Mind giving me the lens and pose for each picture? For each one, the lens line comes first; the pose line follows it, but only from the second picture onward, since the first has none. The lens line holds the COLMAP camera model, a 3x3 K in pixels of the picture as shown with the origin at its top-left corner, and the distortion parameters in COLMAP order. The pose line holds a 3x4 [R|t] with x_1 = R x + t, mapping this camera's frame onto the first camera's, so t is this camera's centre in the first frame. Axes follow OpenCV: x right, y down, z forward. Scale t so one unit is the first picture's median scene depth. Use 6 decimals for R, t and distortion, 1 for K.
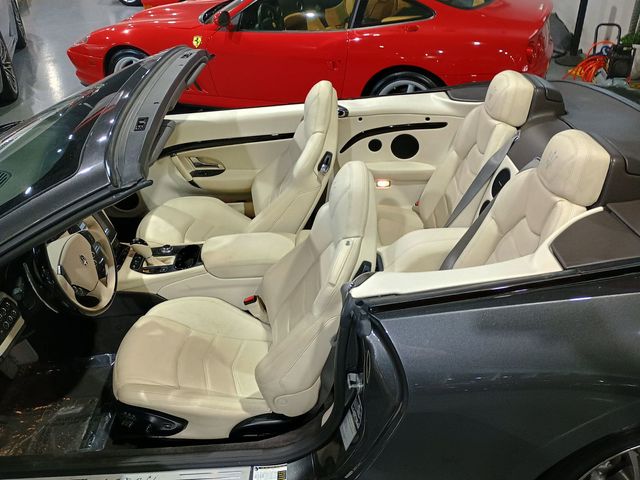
lens RADIAL K [[553.5, 0, 321.6], [0, 553.5, 250.6], [0, 0, 1]] dist [0.068933, -0.084095]
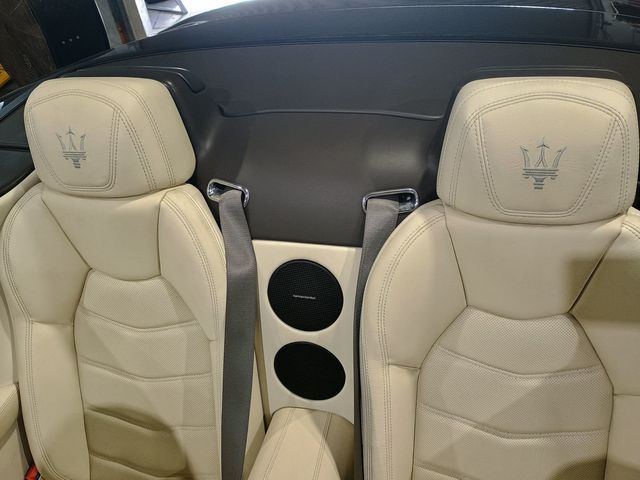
lens RADIAL K [[544.0, 0, 329.2], [0, 544.0, 238.2], [0, 0, 1]] dist [0.064887, -0.083860]
pose [[0.260052, -0.625758, 0.735391, 0.053382], [0.621391, 0.691392, 0.368580, -0.266469], [-0.739085, 0.361115, 0.568638, 0.687535]]
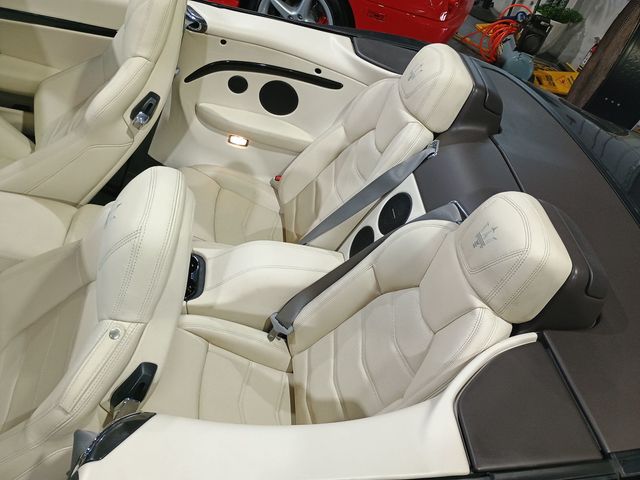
lens RADIAL K [[559.0, 0, 320.0], [0, 559.0, 240.0], [0, 0, 1]] dist [0.010153, 0.060507]
pose [[0.943429, 0.190965, 0.271062, 0.049357], [-0.235790, 0.961146, 0.143532, -0.154605], [-0.233121, -0.199326, 0.951800, 0.331710]]
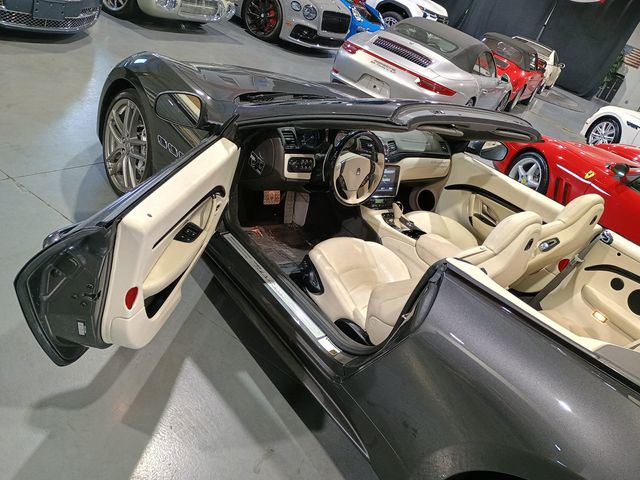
lens RADIAL K [[544.0, 0, 329.2], [0, 544.0, 238.2], [0, 0, 1]] dist [0.064887, -0.083860]
pose [[0.576195, 0.581171, -0.574665, 0.403354], [-0.702336, 0.711676, 0.015528, 0.144701], [0.418000, 0.394661, 0.818241, -0.159988]]
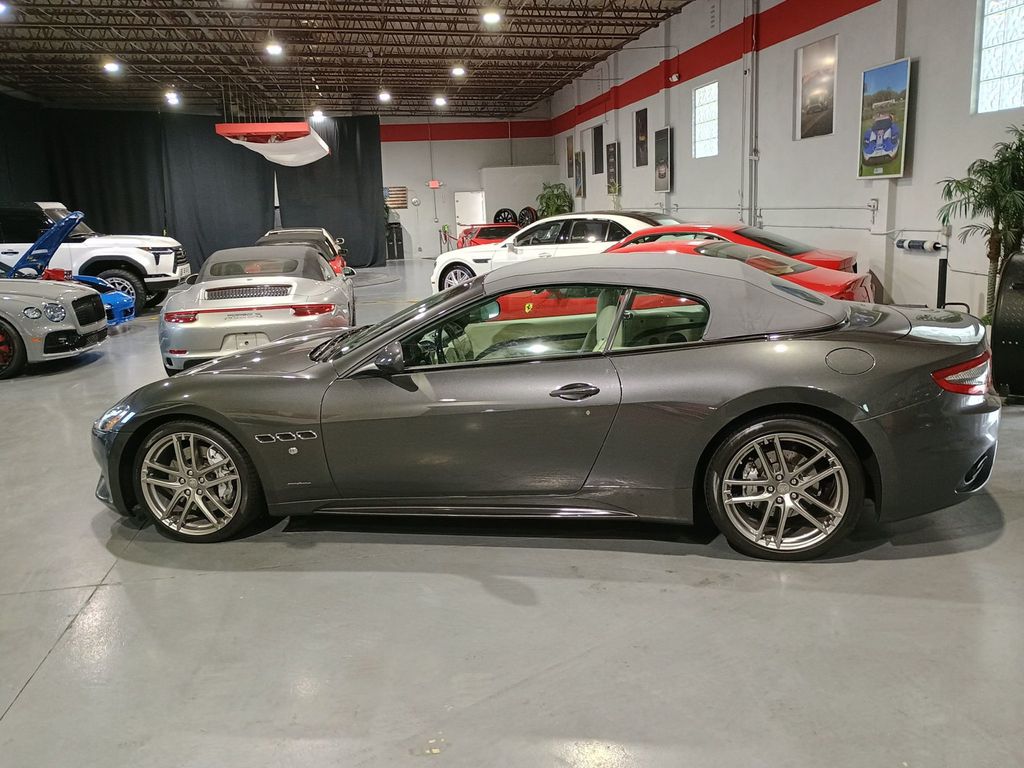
lens RADIAL K [[870.4, 0, 526.8], [0, 870.4, 381.1], [0, 0, 1]] dist [0.064887, -0.083860]
pose [[0.980152, 0.030466, -0.195891, 0.255320], [-0.100413, 0.928288, -0.358049, 0.801597], [0.170935, 0.370613, 0.912922, -1.090865]]
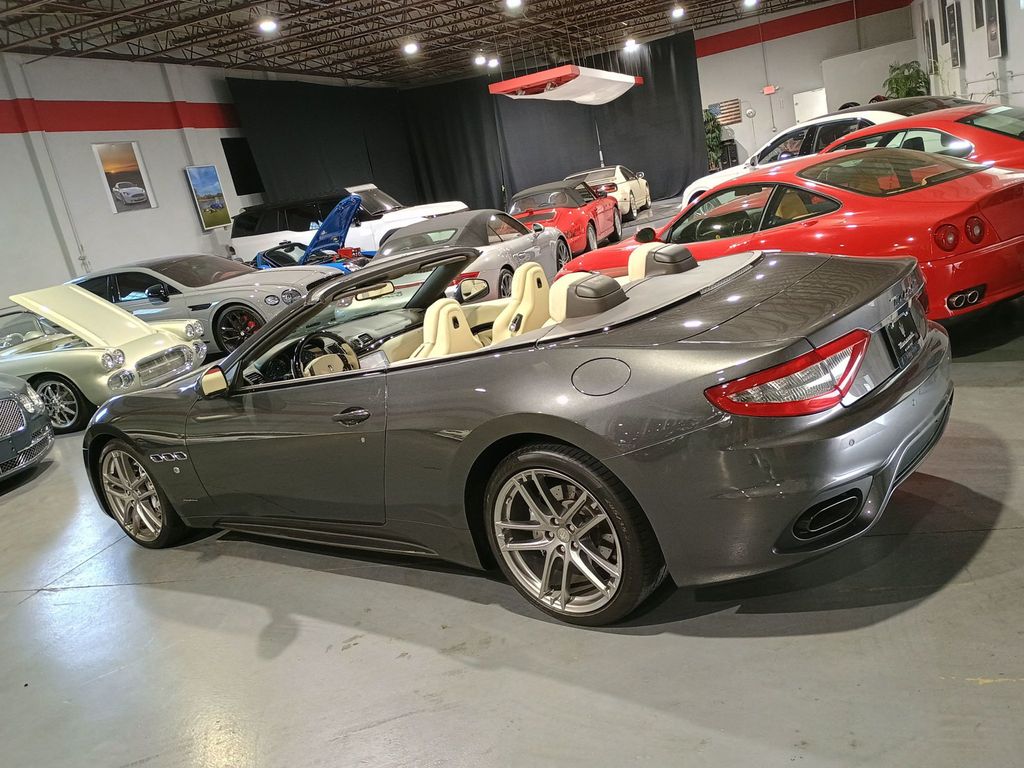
lens RADIAL K [[870.4, 0, 526.8], [0, 870.4, 381.1], [0, 0, 1]] dist [0.064887, -0.083860]
pose [[0.779171, 0.015712, -0.626614, 1.260982], [-0.180881, 0.962793, -0.200777, 0.360693], [0.600145, 0.269782, 0.753023, -0.434758]]
